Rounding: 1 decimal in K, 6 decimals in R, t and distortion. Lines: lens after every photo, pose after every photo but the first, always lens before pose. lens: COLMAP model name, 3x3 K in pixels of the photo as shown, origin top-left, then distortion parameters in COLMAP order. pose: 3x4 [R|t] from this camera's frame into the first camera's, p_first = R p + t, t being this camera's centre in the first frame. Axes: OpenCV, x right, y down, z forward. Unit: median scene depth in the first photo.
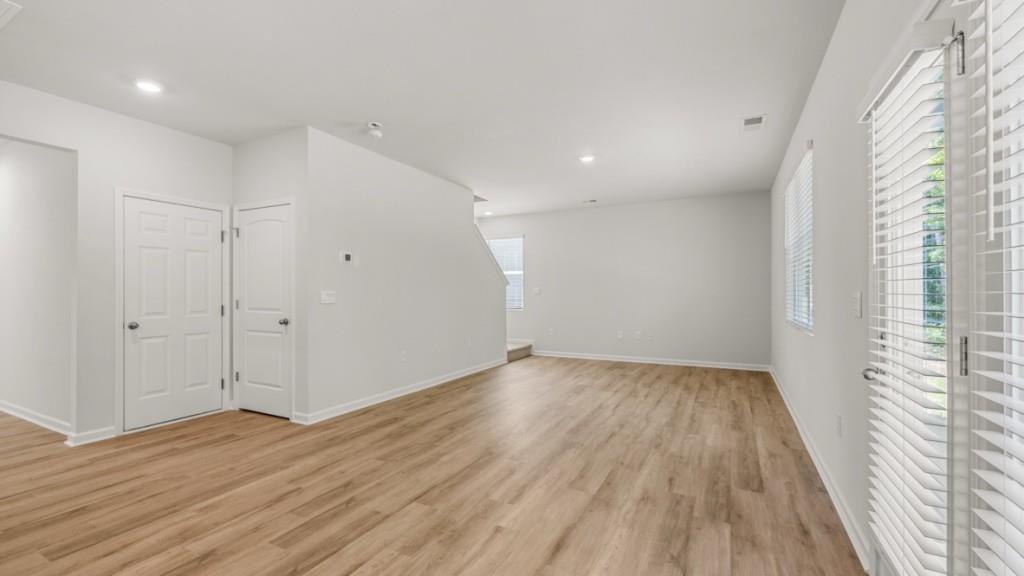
lens RADIAL K [[429.7, 0, 506.2], [0, 429.7, 292.2], [0, 0, 1]] dist [-0.001443, -0.000540]
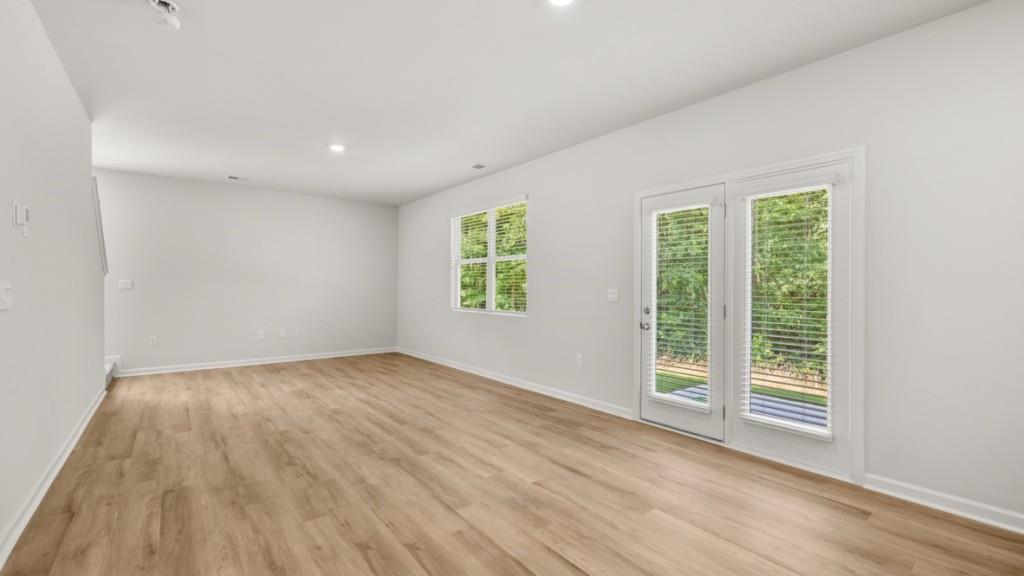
lens RADIAL K [[429.7, 0, 508.3], [0, 429.7, 286.5], [0, 0, 1]] dist [-0.001443, -0.000540]
pose [[0.411344, 0.007417, 0.911450, -0.904127], [-0.010586, 0.999938, -0.003360, -0.004028], [-0.911419, -0.008266, 0.411397, 0.444285]]
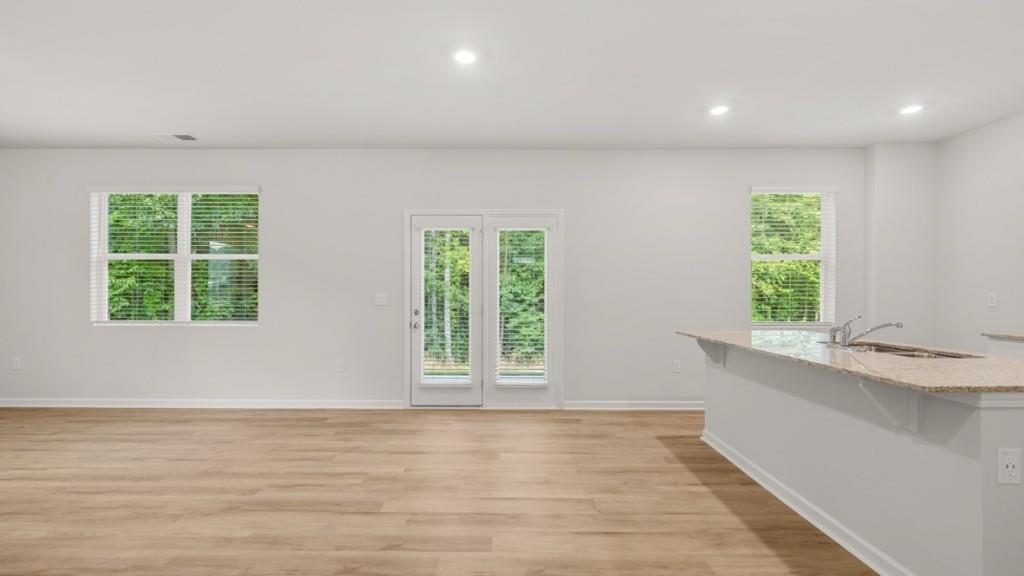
lens RADIAL K [[429.7, 0, 510.5], [0, 429.7, 293.8], [0, 0, 1]] dist [-0.001443, -0.000540]
pose [[-0.463120, 0.001132, 0.886295, -1.055877], [-0.005902, 0.999973, -0.004361, -0.000051], [-0.886276, -0.007251, -0.463101, 1.038222]]
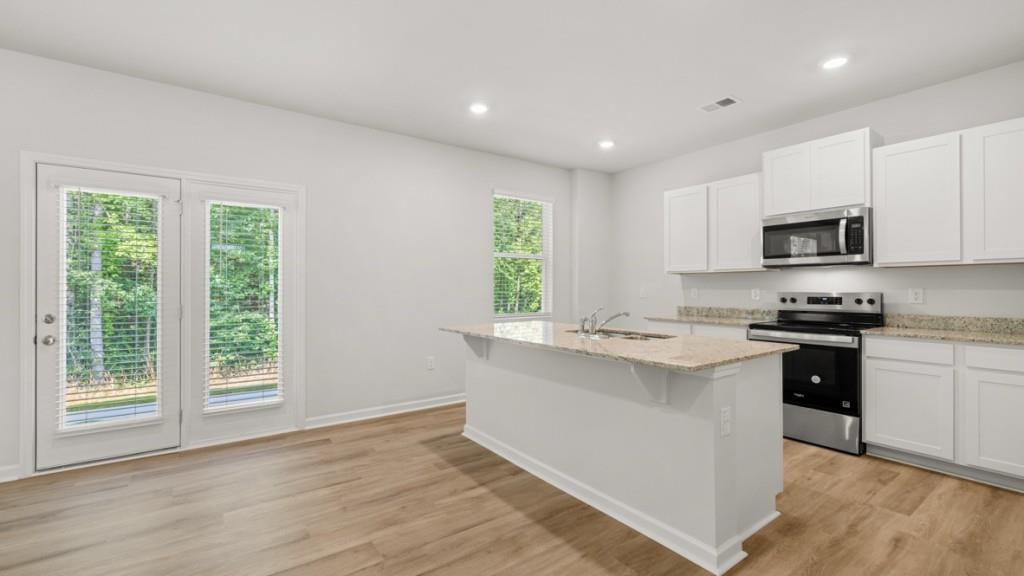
lens RADIAL K [[429.7, 0, 505.3], [0, 429.7, 286.4], [0, 0, 1]] dist [-0.001443, -0.000540]
pose [[-0.892464, 0.005160, 0.451089, -0.871814], [-0.000321, 0.999927, -0.012073, -0.000060], [-0.451118, -0.010919, -0.892397, 1.018979]]
